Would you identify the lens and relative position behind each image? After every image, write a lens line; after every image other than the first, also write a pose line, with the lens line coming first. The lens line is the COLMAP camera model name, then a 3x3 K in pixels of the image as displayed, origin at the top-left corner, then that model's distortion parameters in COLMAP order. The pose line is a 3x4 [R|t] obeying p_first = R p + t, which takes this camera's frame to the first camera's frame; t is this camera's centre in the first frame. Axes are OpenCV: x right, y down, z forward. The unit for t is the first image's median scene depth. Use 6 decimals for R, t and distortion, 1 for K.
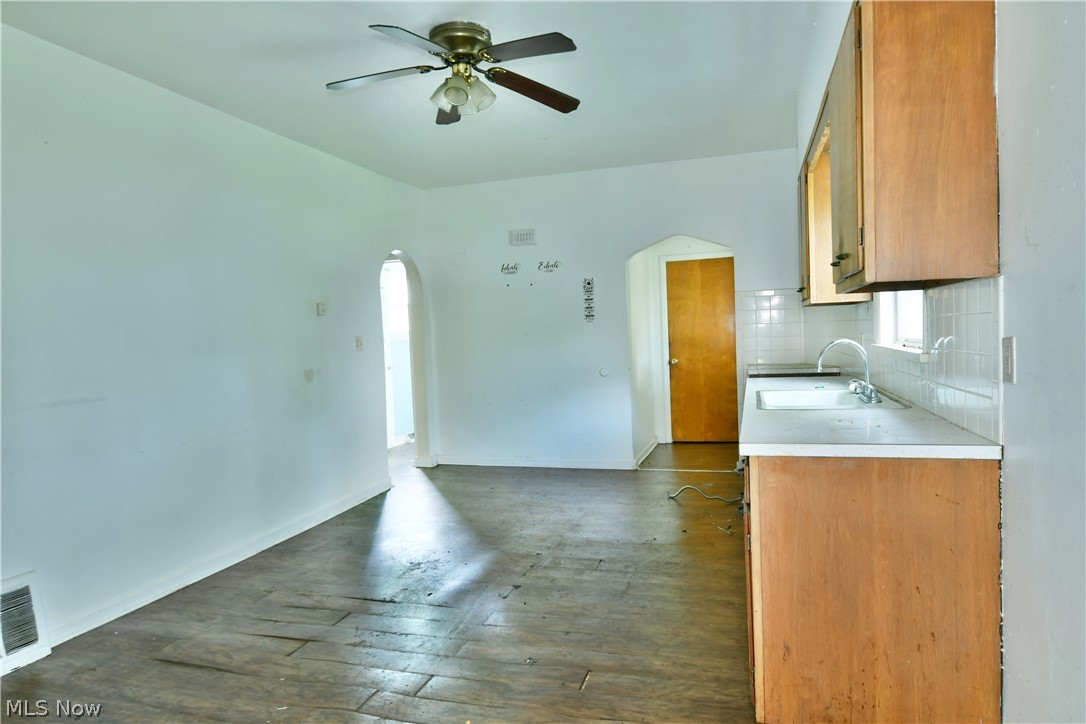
lens RADIAL K [[666.9, 0, 545.4], [0, 666.9, 364.5], [0, 0, 1]] dist [-0.023337, -0.001452]
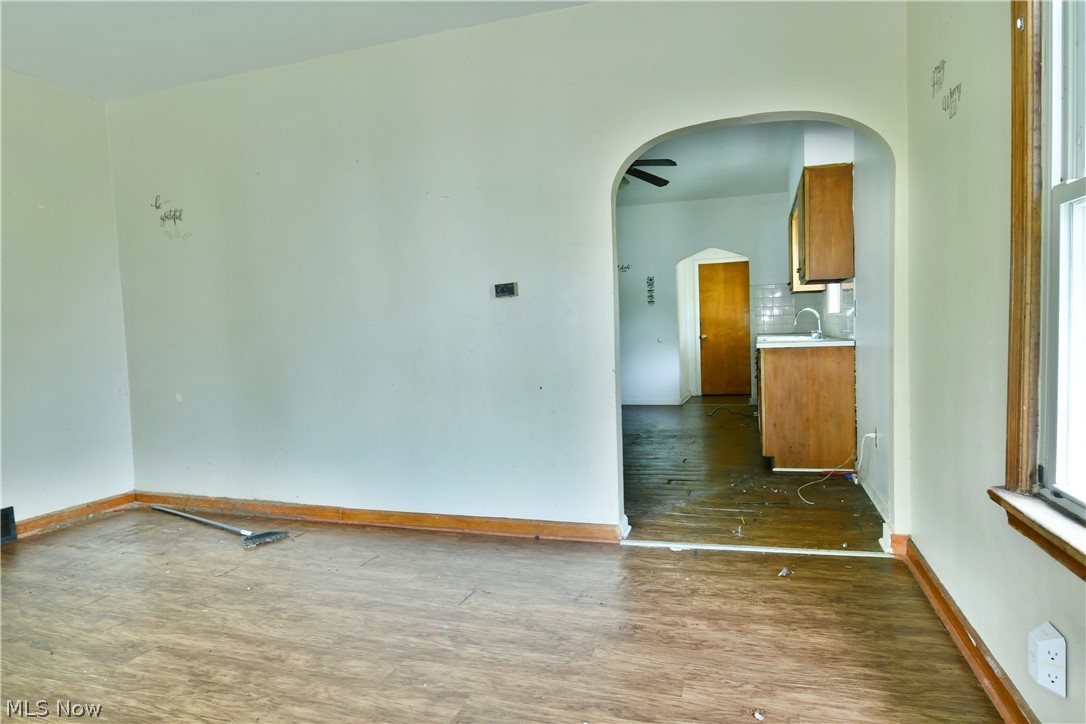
lens RADIAL K [[666.9, 0, 539.9], [0, 666.9, 363.7], [0, 0, 1]] dist [-0.023337, -0.001452]
pose [[0.999836, 0.006147, -0.017044, -0.149789], [-0.006070, 0.999971, 0.004598, 0.058182], [0.017071, -0.004494, 0.999844, -0.474054]]
